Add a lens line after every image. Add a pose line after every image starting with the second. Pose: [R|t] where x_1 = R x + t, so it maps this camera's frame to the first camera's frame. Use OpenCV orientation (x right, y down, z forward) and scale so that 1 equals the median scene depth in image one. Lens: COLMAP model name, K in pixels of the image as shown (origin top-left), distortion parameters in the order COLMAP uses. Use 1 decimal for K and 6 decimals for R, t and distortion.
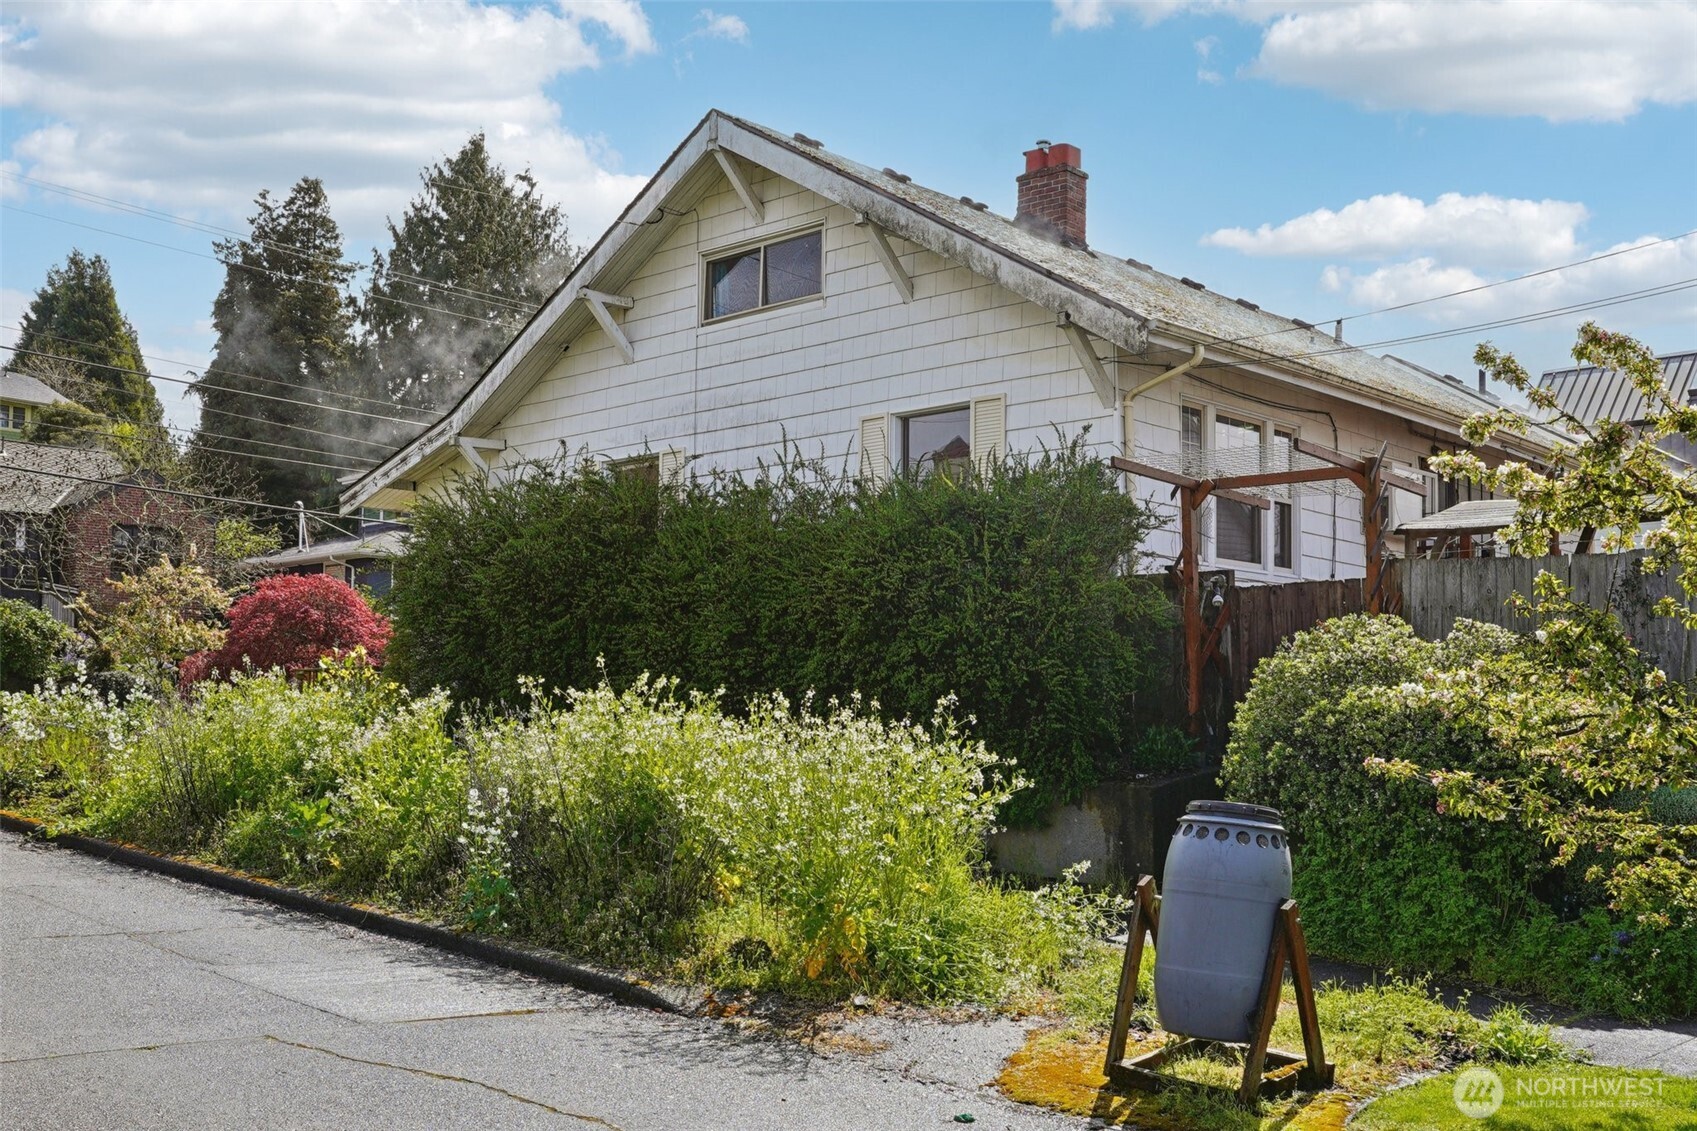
lens RADIAL K [[1789.0, 0, 848.5], [0, 1789.0, 565.5], [0, 0, 1]] dist [-0.180244, 0.000772]
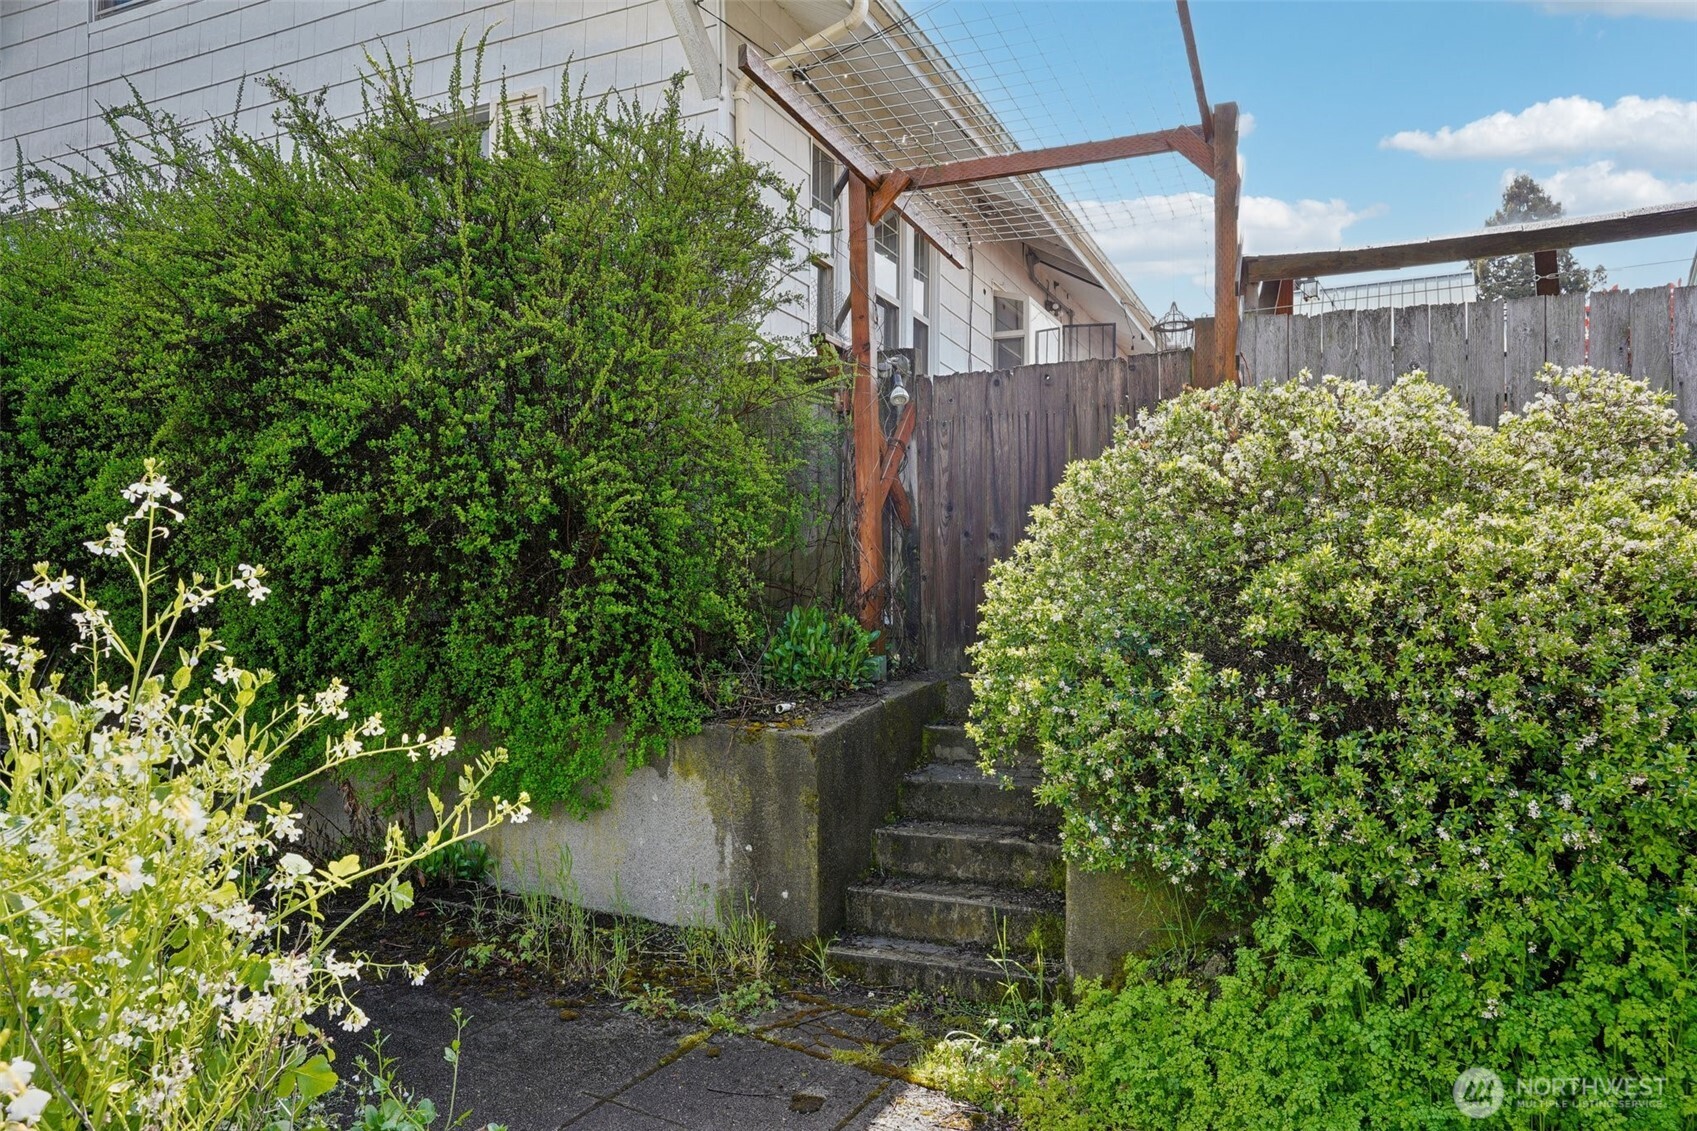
lens RADIAL K [[1223.0, 0, 848.5], [0, 1223.0, 565.5], [0, 0, 1]] dist [-0.001307, -0.000174]
pose [[0.955928, 0.006324, 0.293533, 0.080082], [-0.022557, 0.998395, 0.051952, 0.060230], [-0.292733, -0.056283, 0.954536, 0.671692]]
